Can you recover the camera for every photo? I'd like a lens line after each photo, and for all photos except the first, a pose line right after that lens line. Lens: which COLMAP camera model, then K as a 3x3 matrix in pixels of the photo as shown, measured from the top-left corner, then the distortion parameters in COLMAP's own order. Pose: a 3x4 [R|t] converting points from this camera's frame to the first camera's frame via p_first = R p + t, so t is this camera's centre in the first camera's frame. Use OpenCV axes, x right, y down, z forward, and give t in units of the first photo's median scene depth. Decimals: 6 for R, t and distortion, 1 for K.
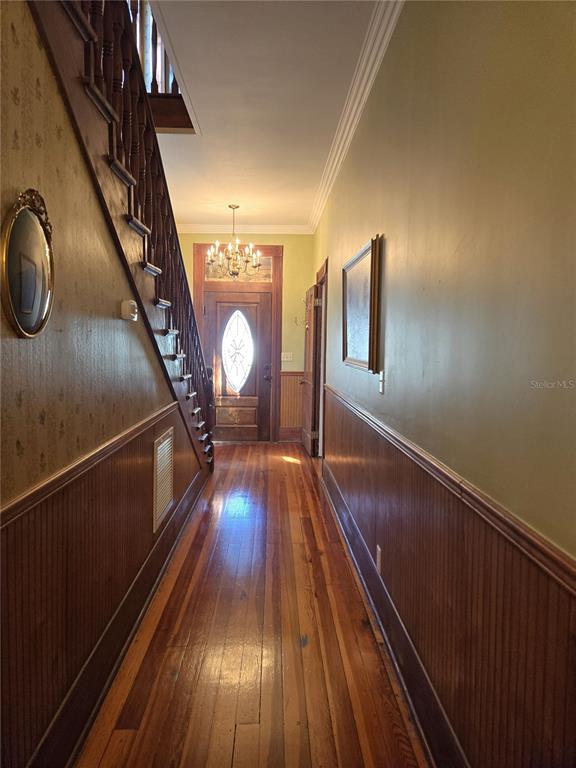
lens RADIAL K [[525.0, 0, 293.9], [0, 525.0, 384.1], [0, 0, 1]] dist [0.096566, -0.080300]
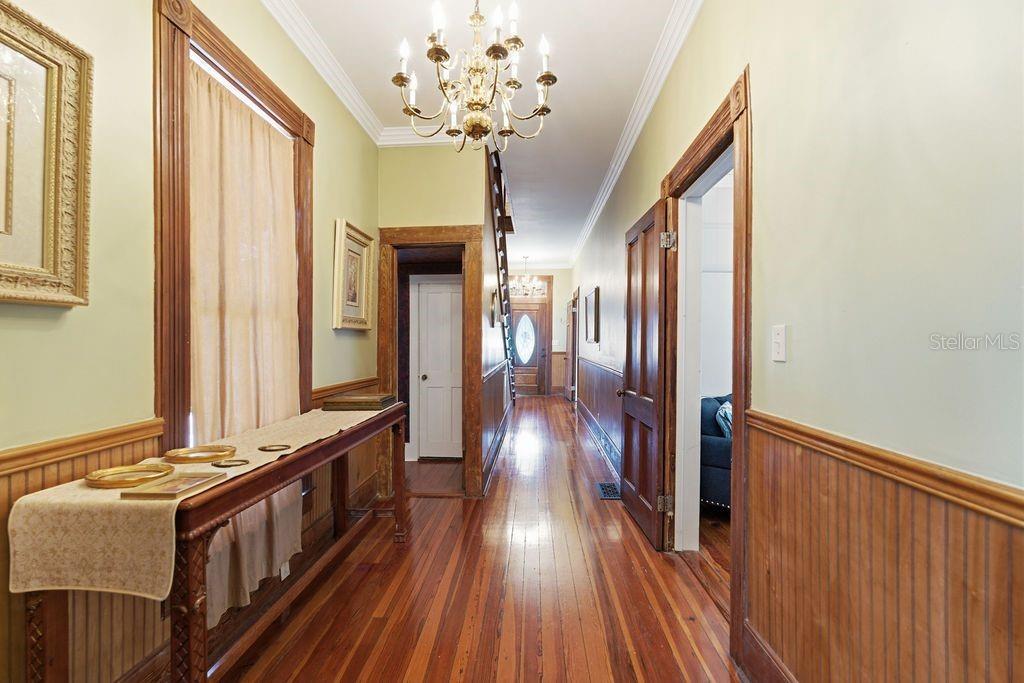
lens RADIAL K [[476.4, 0, 512.0], [0, 476.4, 341.5], [0, 0, 1]] dist [-0.000903, 0.000191]
pose [[0.995575, -0.006802, -0.093727, -0.010460], [0.000095, 0.997450, -0.071370, 0.053257], [0.093973, 0.071045, 0.993037, -0.497464]]
